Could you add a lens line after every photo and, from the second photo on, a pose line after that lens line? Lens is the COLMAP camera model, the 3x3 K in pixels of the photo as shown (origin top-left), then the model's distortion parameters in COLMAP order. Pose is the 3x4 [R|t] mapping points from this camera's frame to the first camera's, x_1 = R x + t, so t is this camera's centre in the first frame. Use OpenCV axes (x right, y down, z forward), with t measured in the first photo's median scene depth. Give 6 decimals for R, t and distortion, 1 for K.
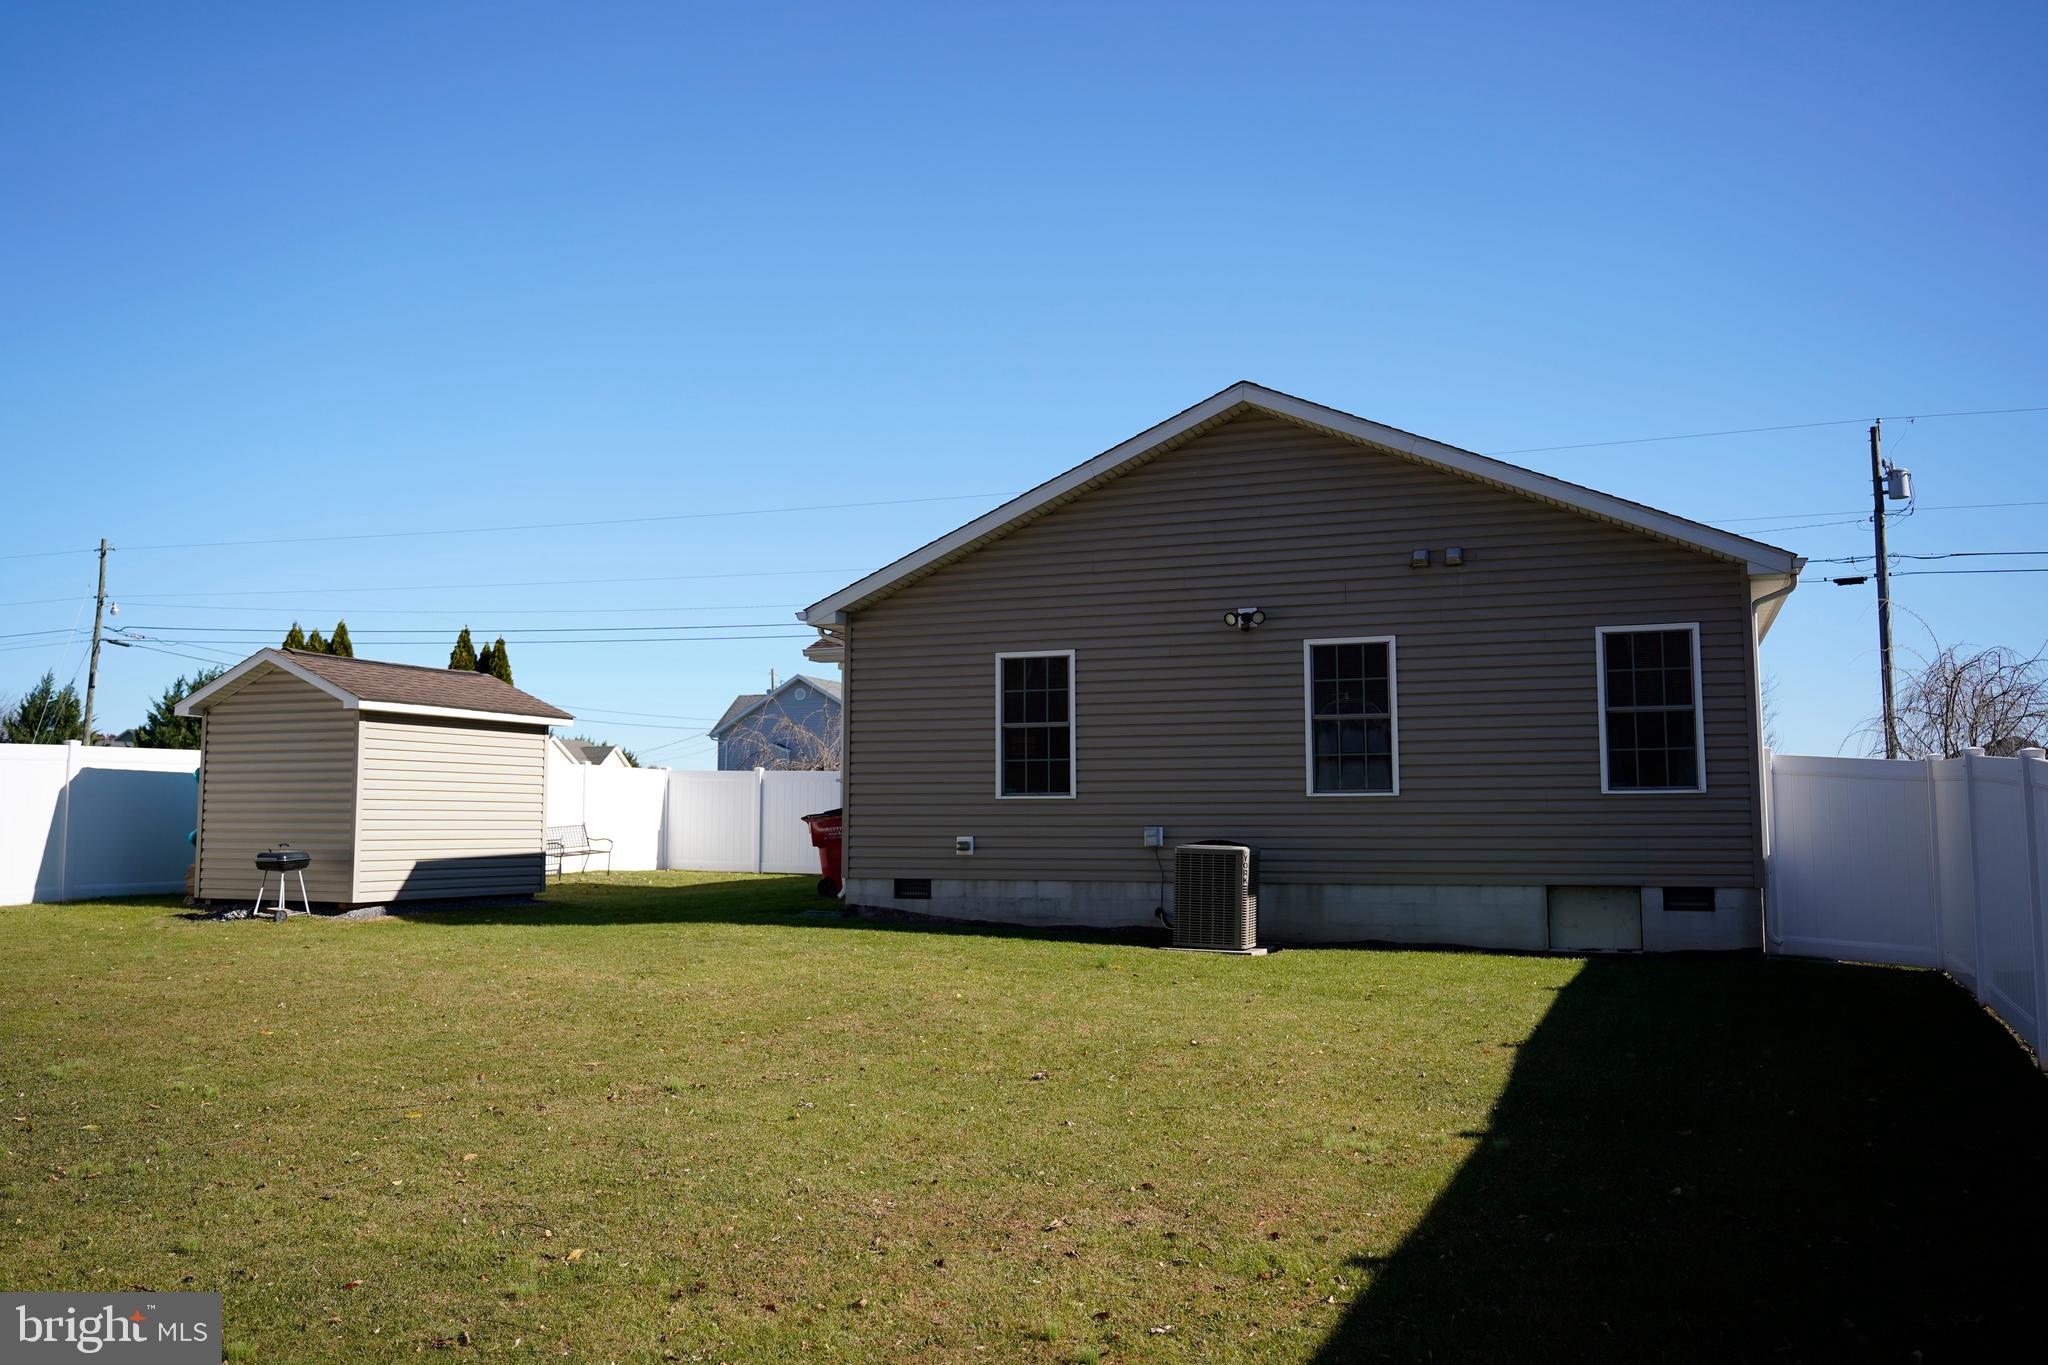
lens RADIAL K [[1632.2, 0, 1009.6], [0, 1632.2, 675.0], [0, 0, 1]] dist [-0.006838, -0.004876]
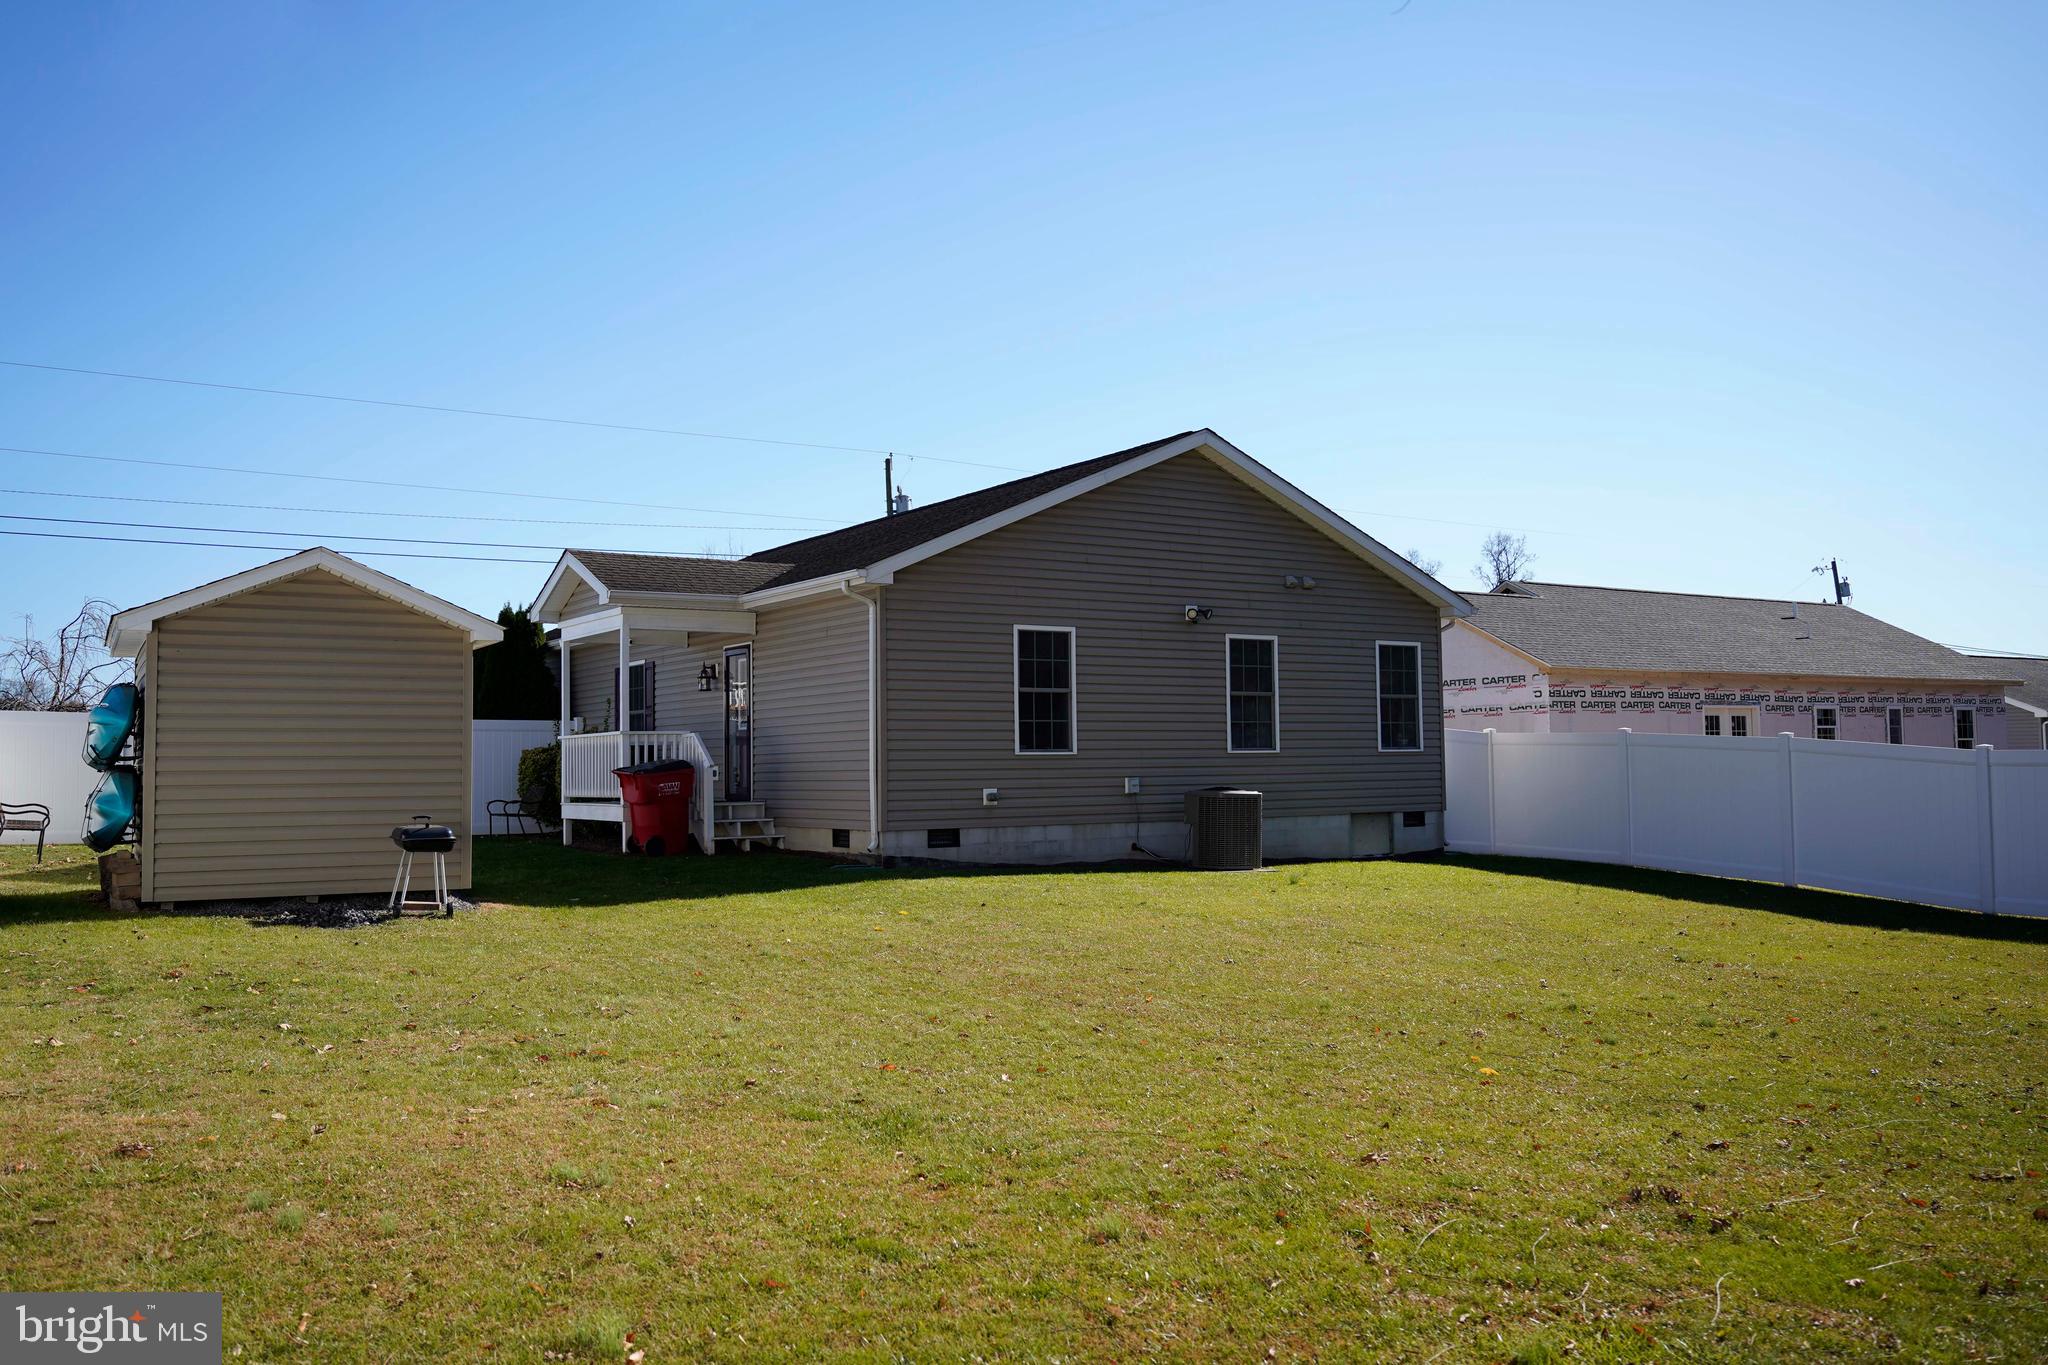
lens RADIAL K [[1632.2, 0, 1009.6], [0, 1632.2, 675.0], [0, 0, 1]] dist [-0.006838, -0.004876]
pose [[0.579007, 0.043598, 0.814156, -0.939425], [-0.057875, 0.998248, -0.012296, 0.035859], [-0.813266, -0.040000, 0.580516, 0.358592]]
